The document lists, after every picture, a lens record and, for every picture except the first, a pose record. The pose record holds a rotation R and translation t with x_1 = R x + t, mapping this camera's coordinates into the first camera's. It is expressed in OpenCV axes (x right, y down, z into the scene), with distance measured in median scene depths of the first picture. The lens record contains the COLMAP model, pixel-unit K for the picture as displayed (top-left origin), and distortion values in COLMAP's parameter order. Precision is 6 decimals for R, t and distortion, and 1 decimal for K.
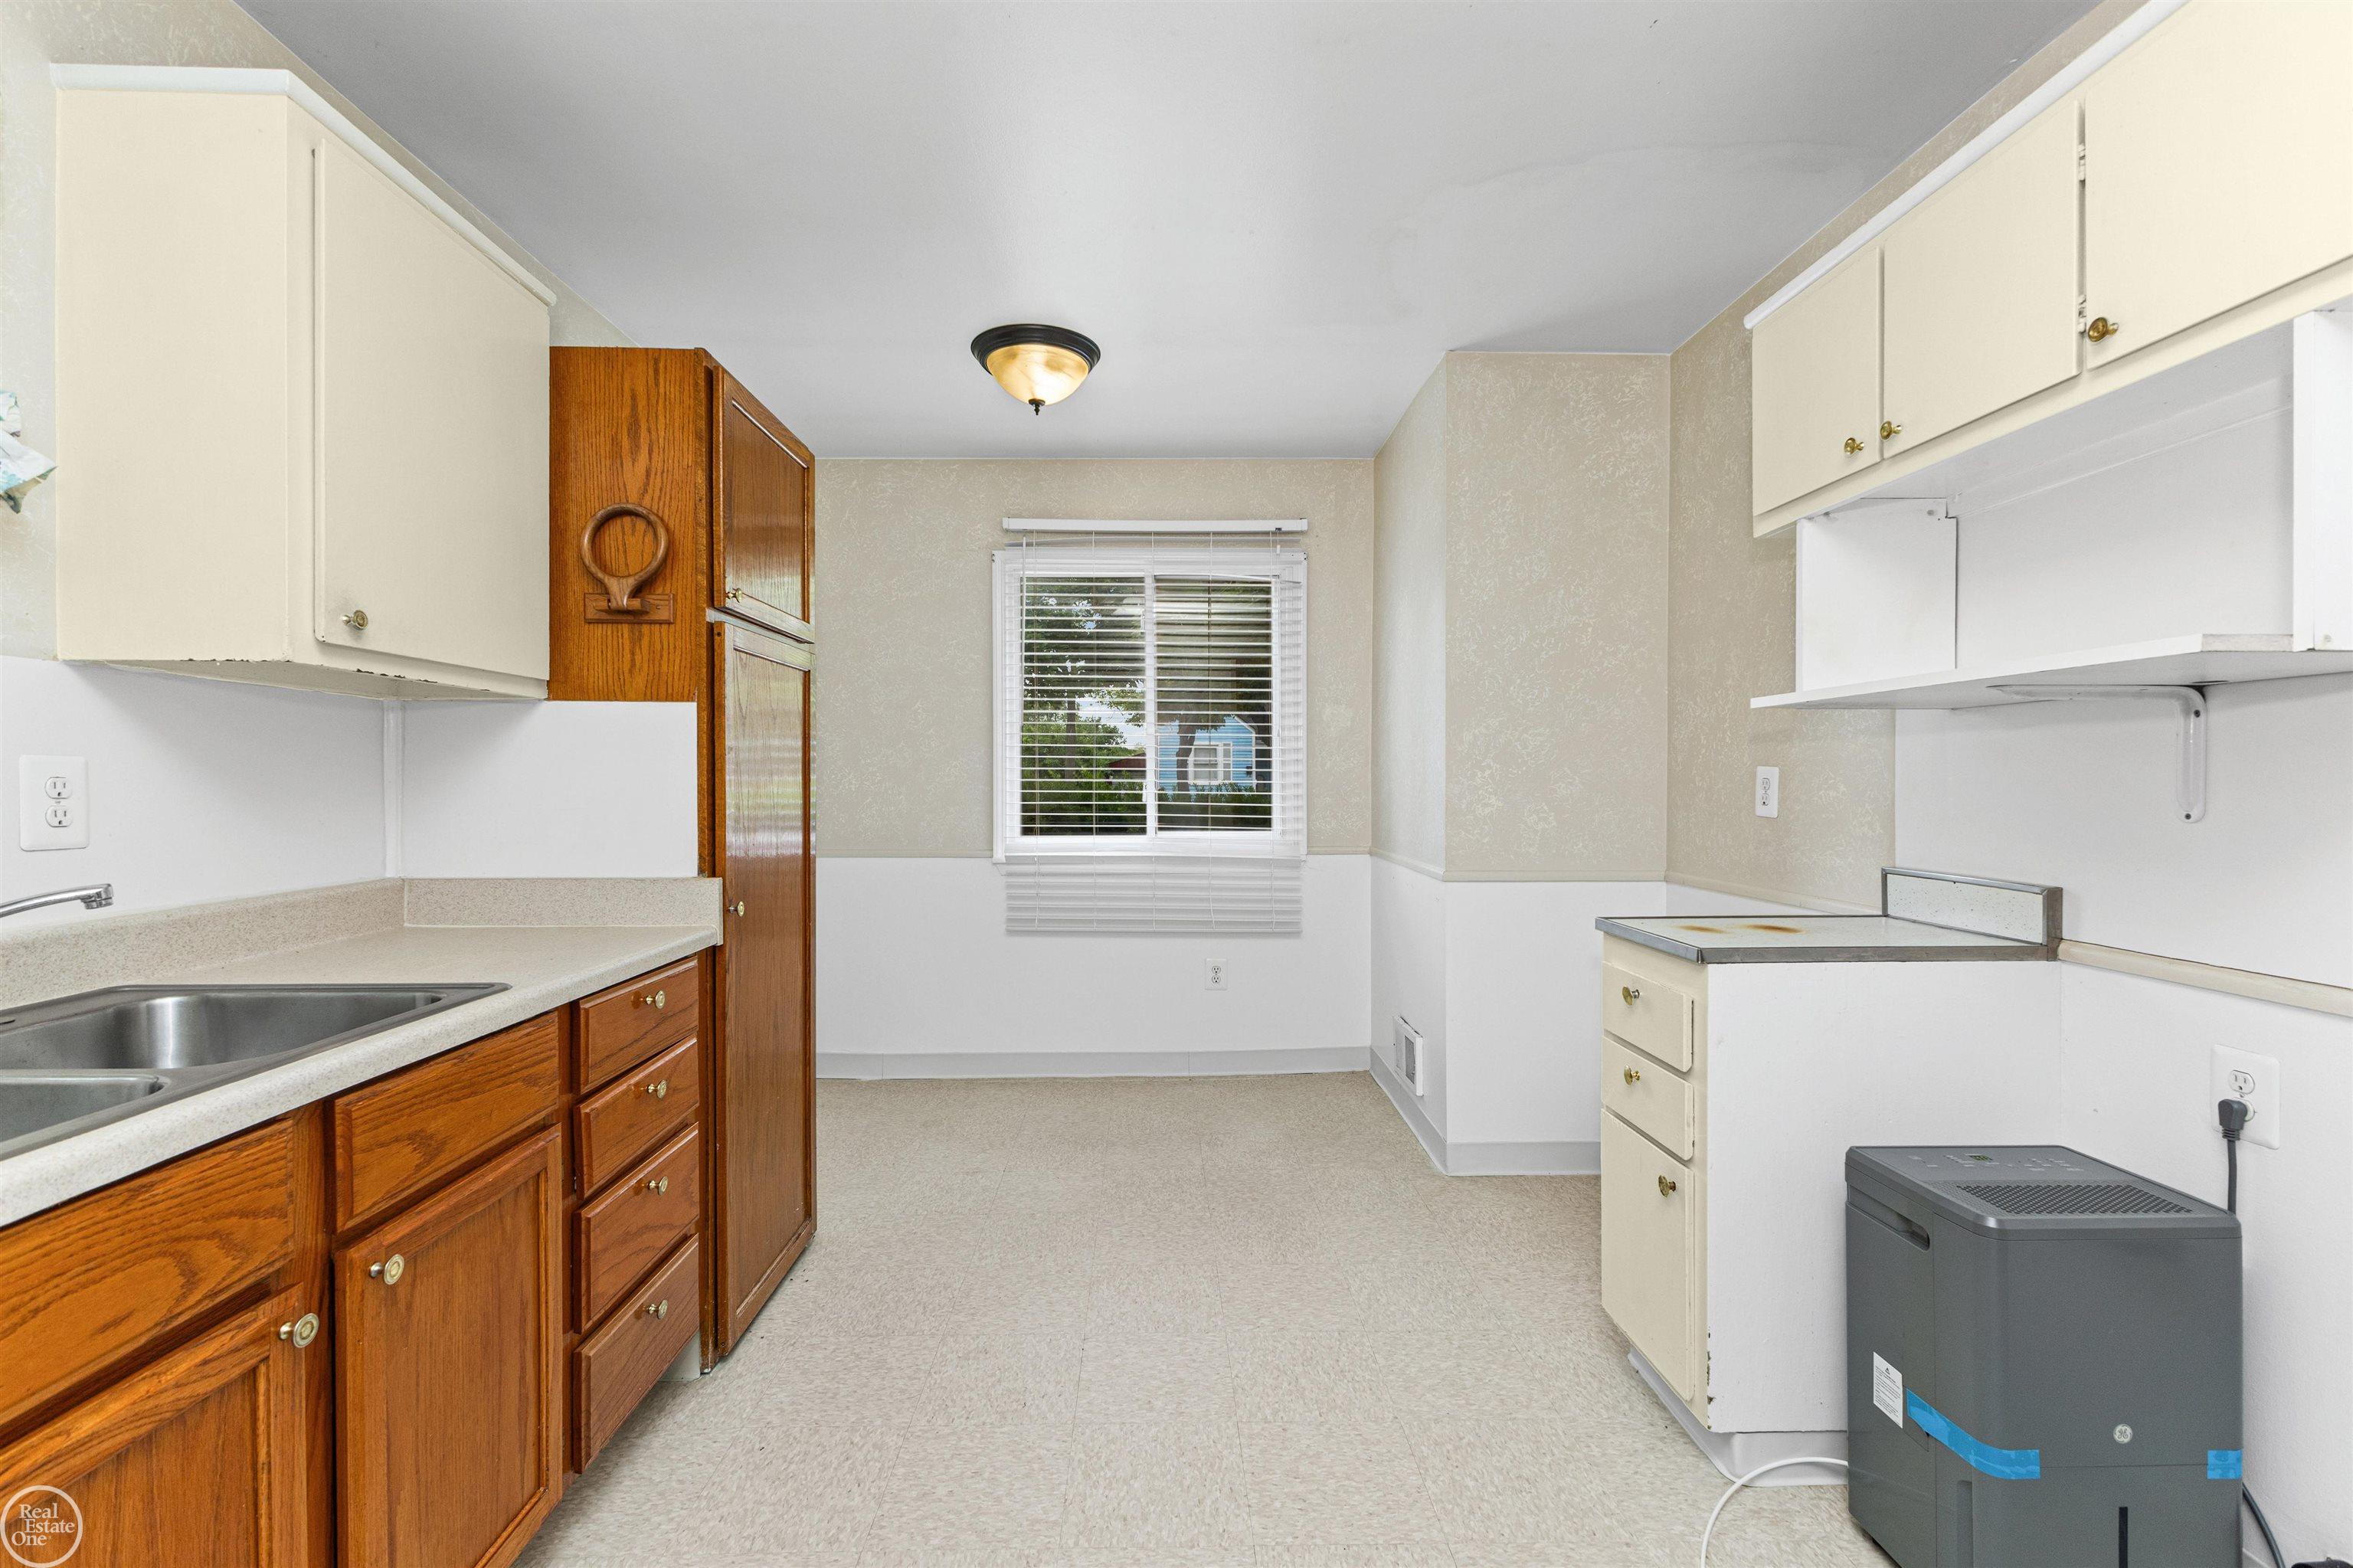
lens RADIAL K [[1029.0, 0, 1183.2], [0, 1029.0, 784.3], [0, 0, 1]] dist [0.011226, -0.003954]
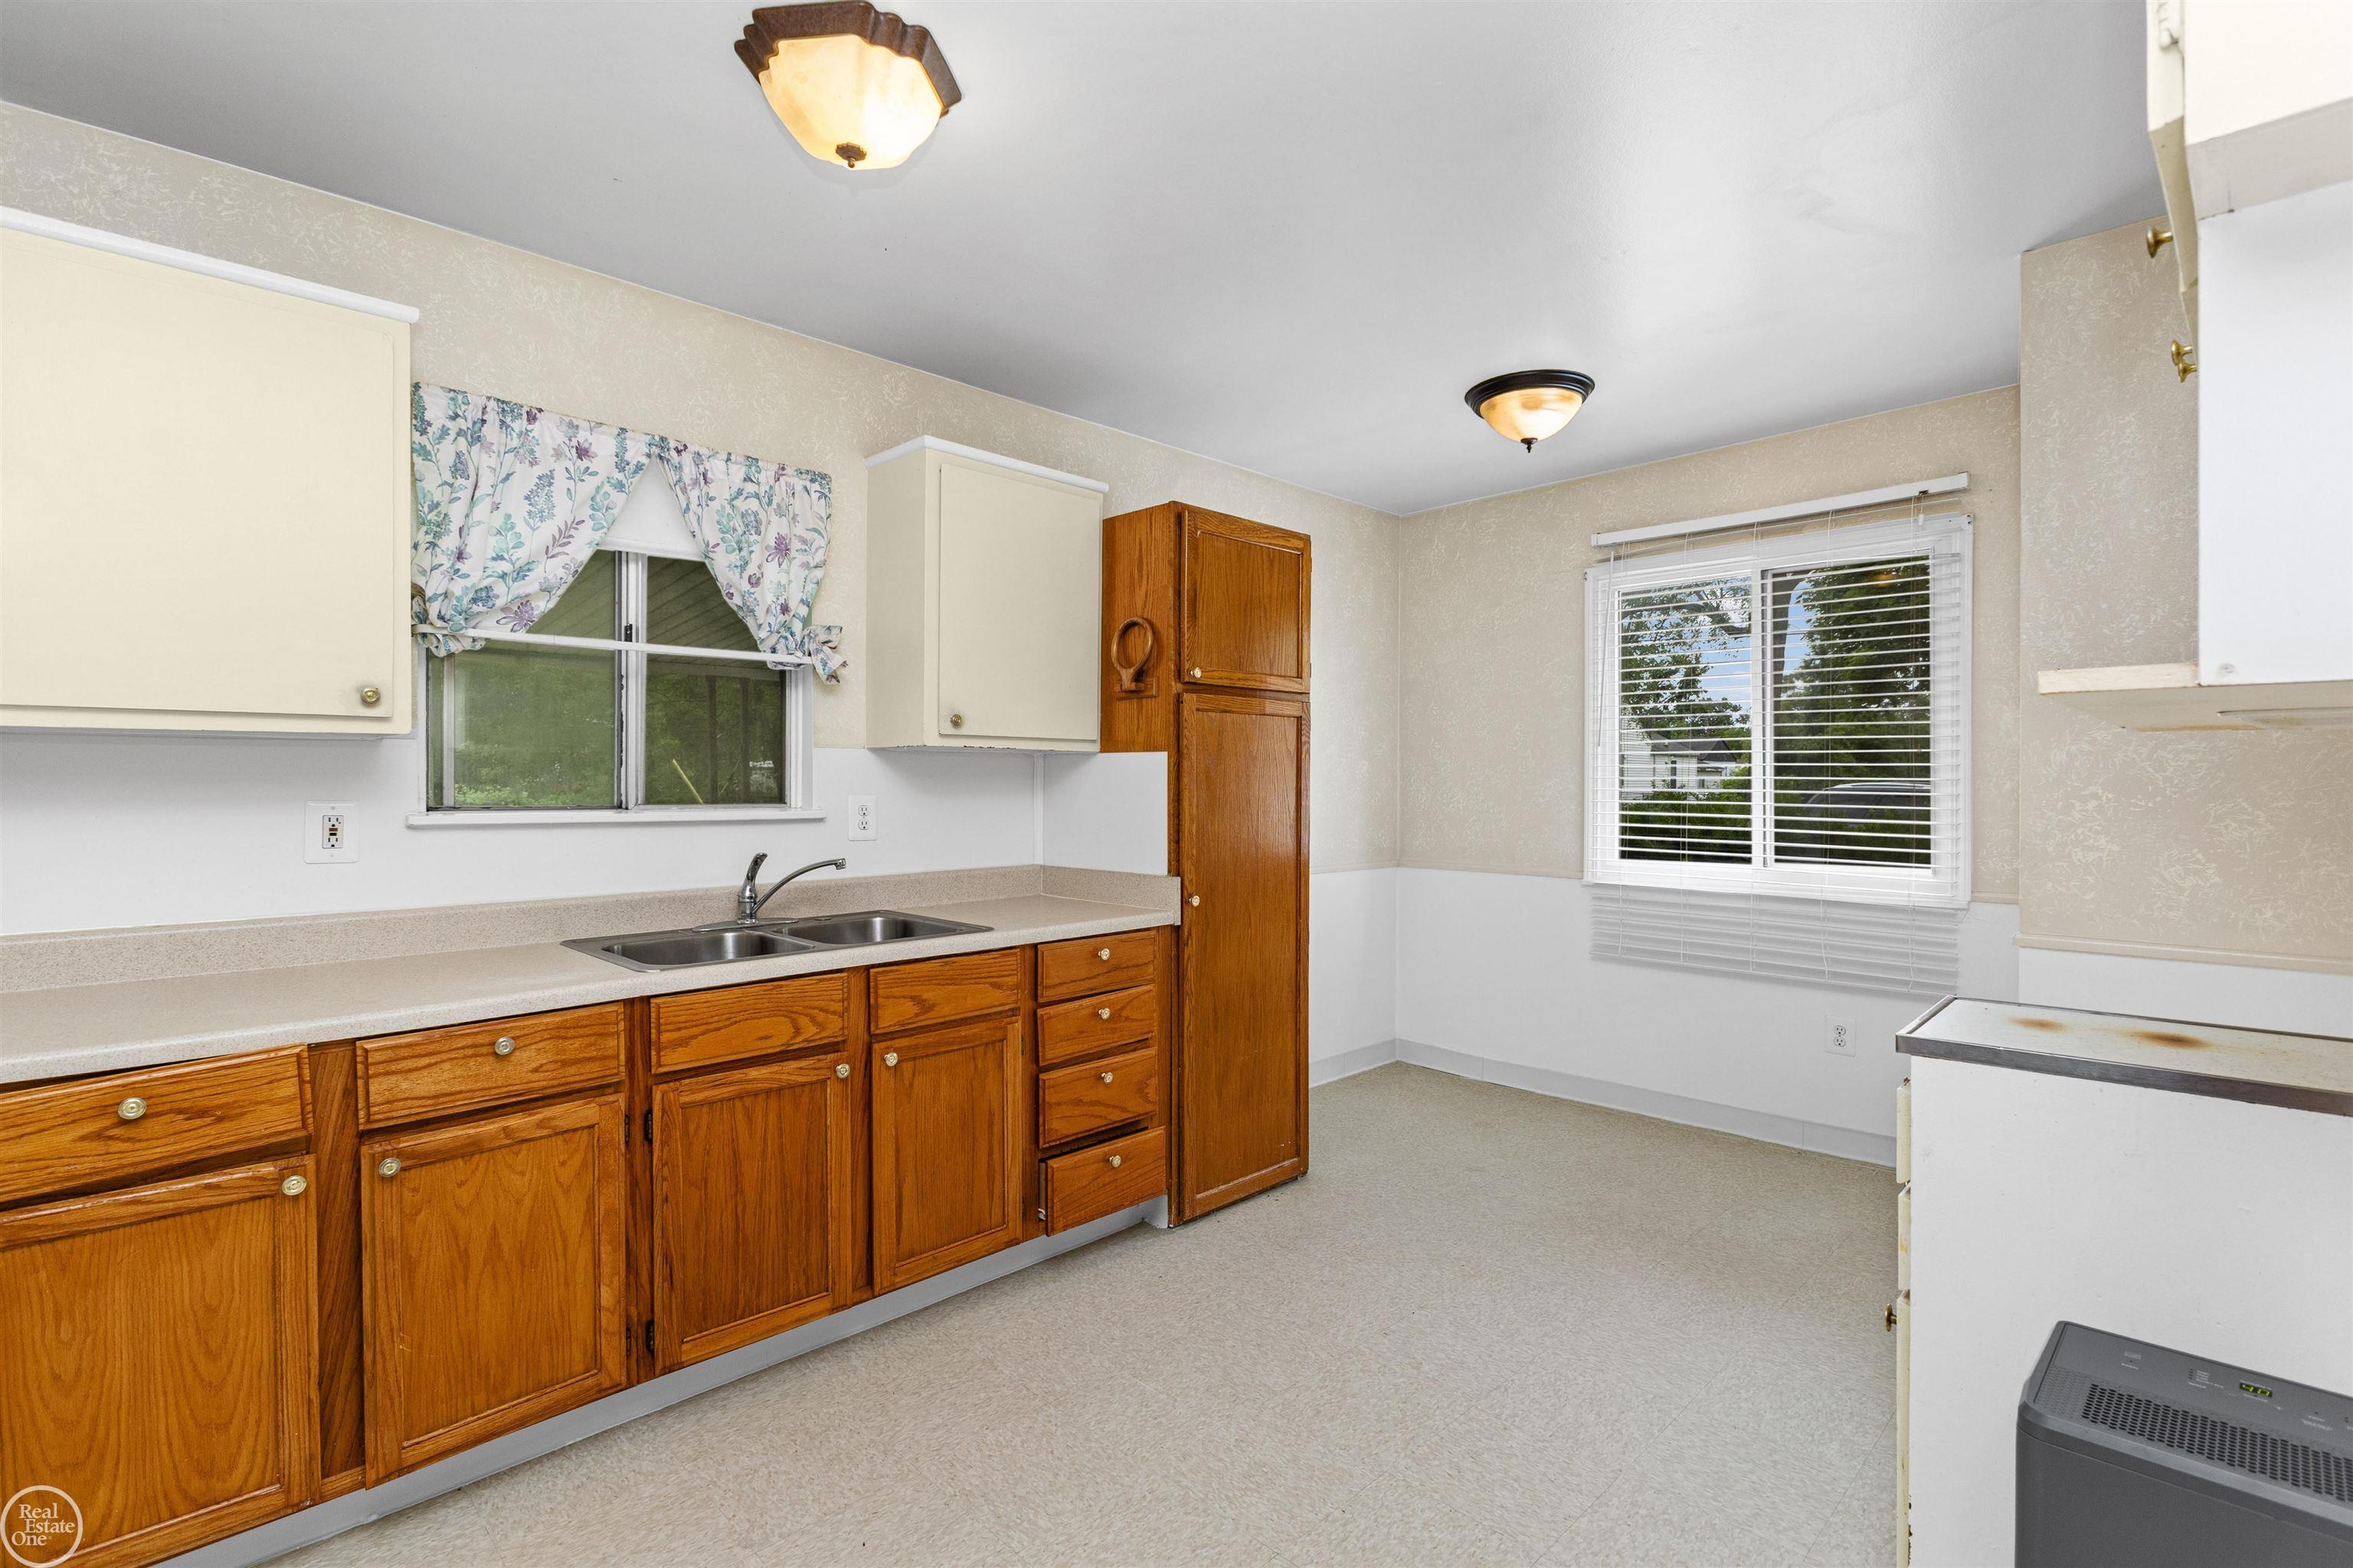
lens RADIAL K [[1113.3, 0, 1168.9], [0, 1113.3, 789.3], [0, 0, 1]] dist [-0.006268, -0.000753]
pose [[0.675644, 0.004501, -0.737215, 0.651757], [-0.004500, 0.999988, 0.001981, -0.031296], [0.737215, 0.001979, 0.675656, -0.028869]]
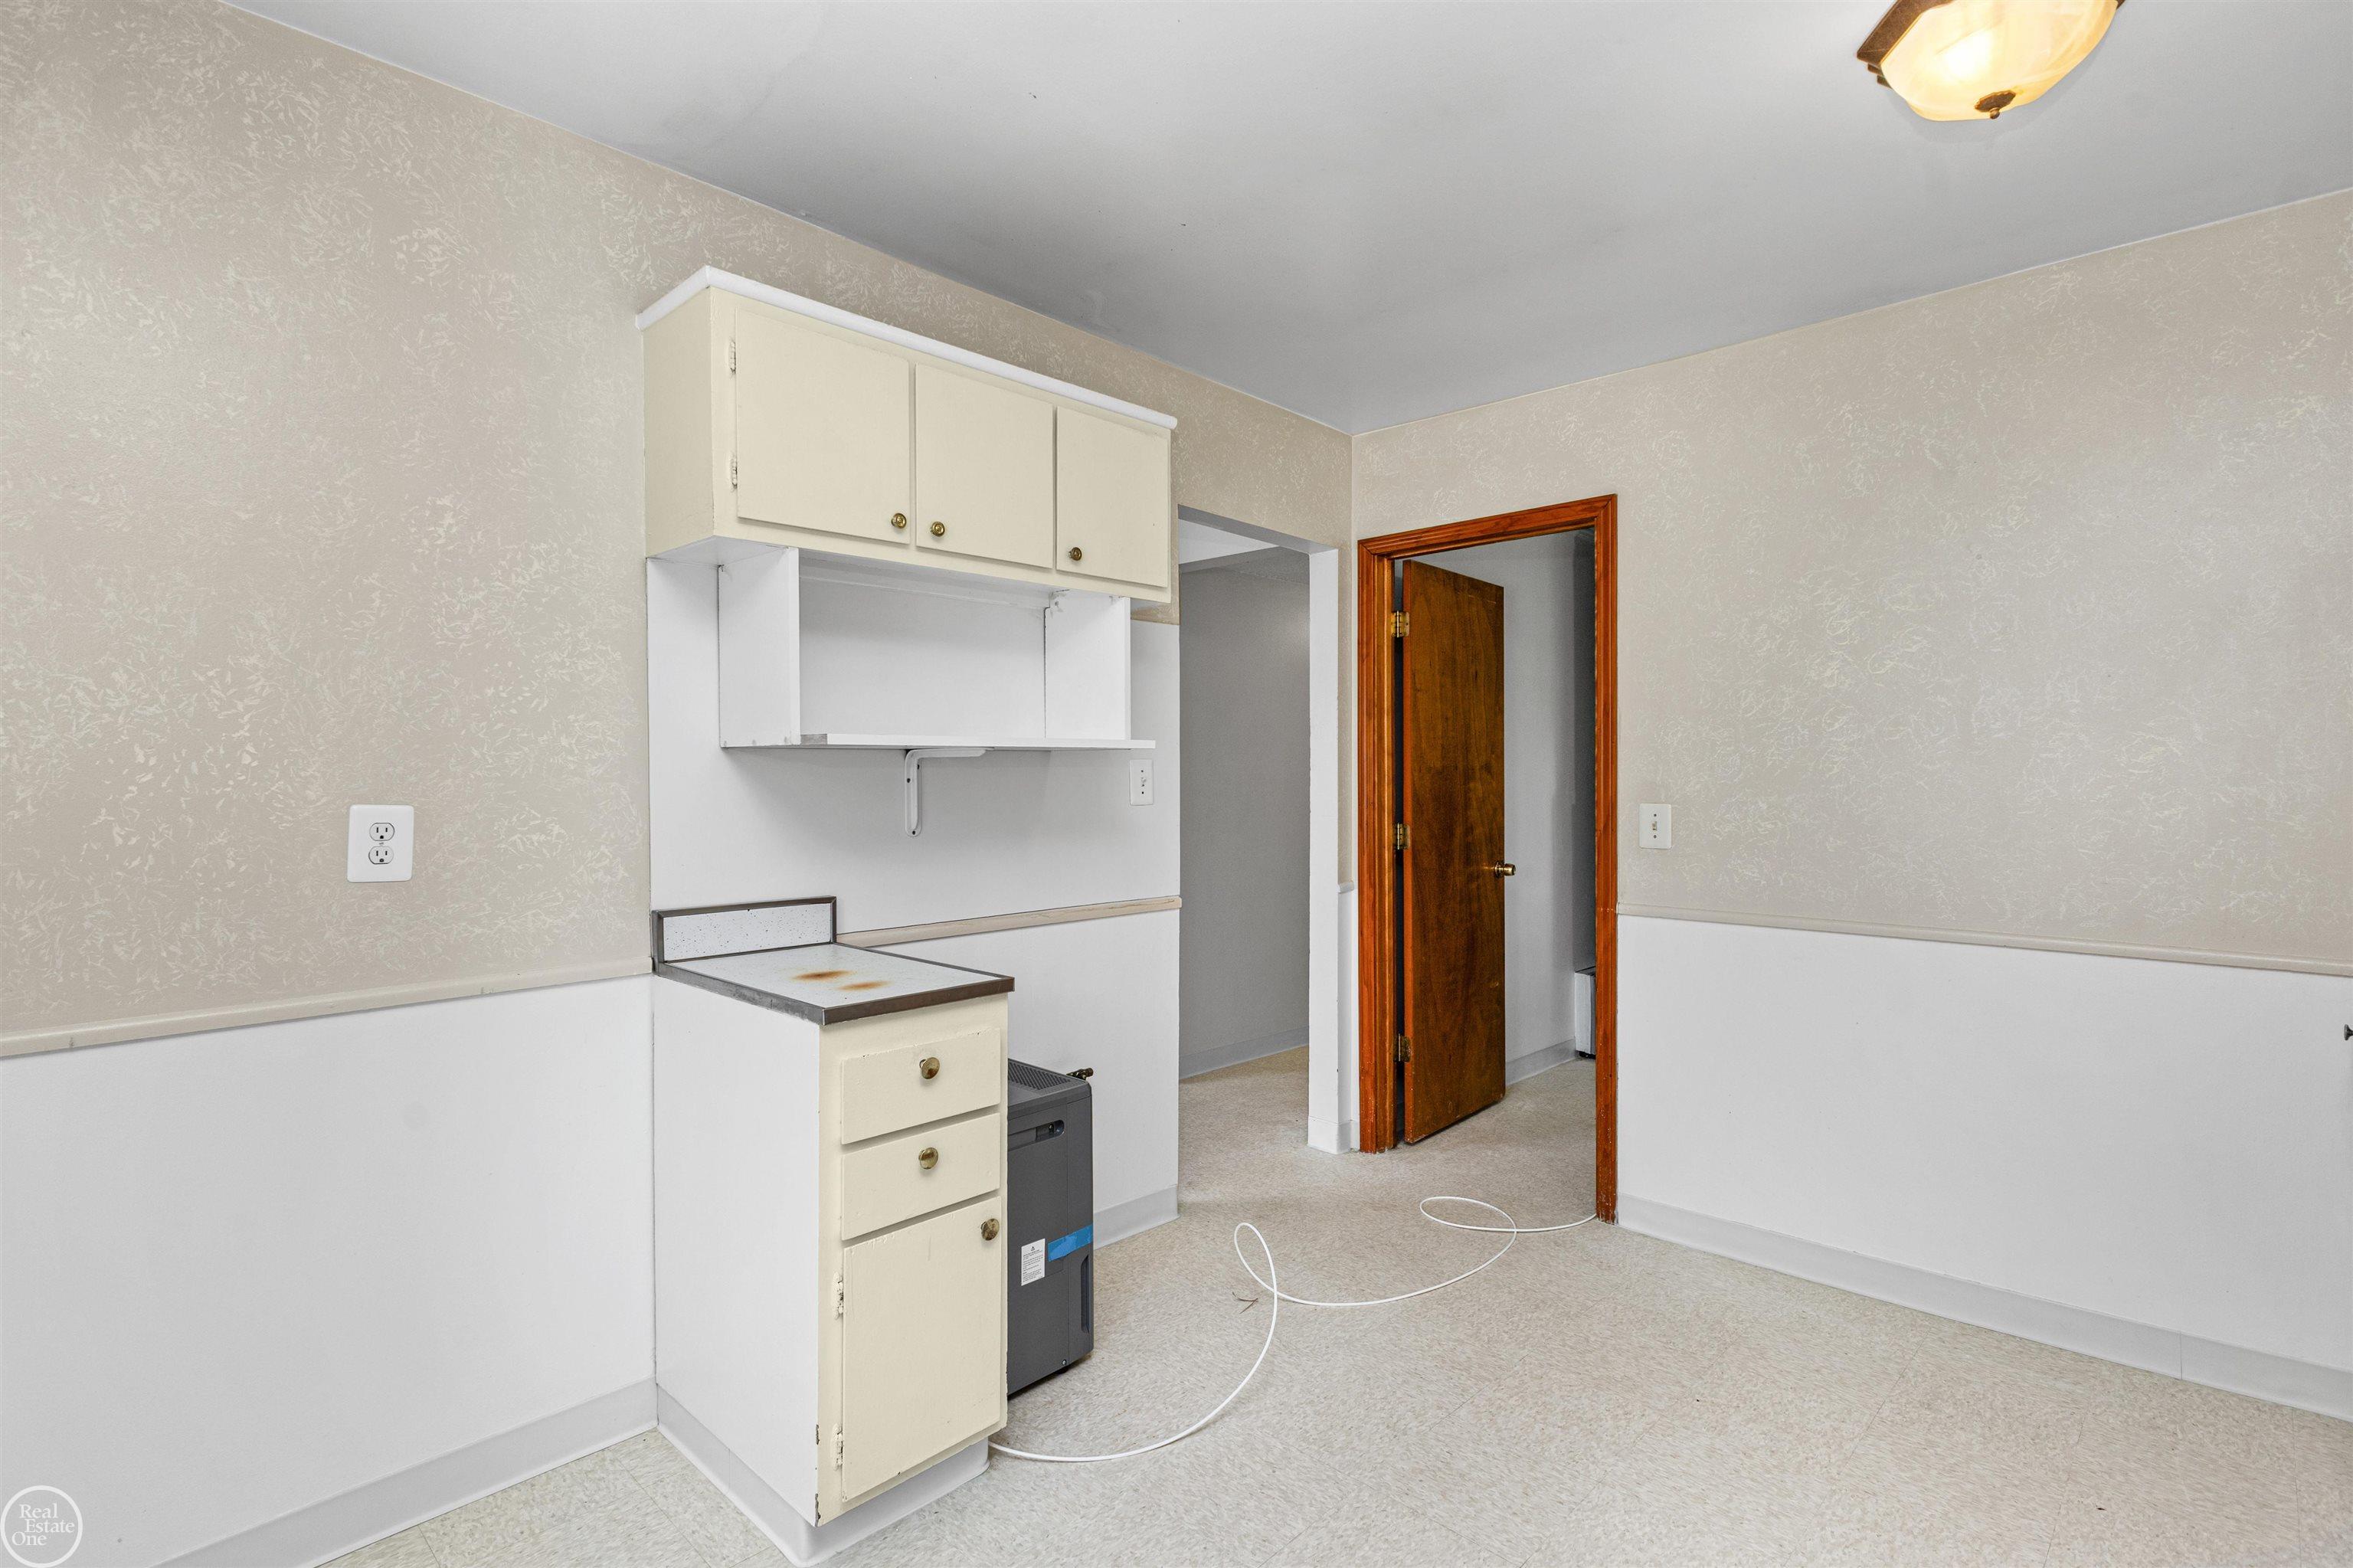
lens RADIAL K [[1113.3, 0, 1171.3], [0, 1113.3, 769.7], [0, 0, 1]] dist [-0.006268, -0.000753]
pose [[-0.696899, -0.001365, 0.717168, -0.378339], [0.001733, 0.999992, 0.003588, -0.052650], [-0.717167, 0.003743, -0.696891, 1.438310]]
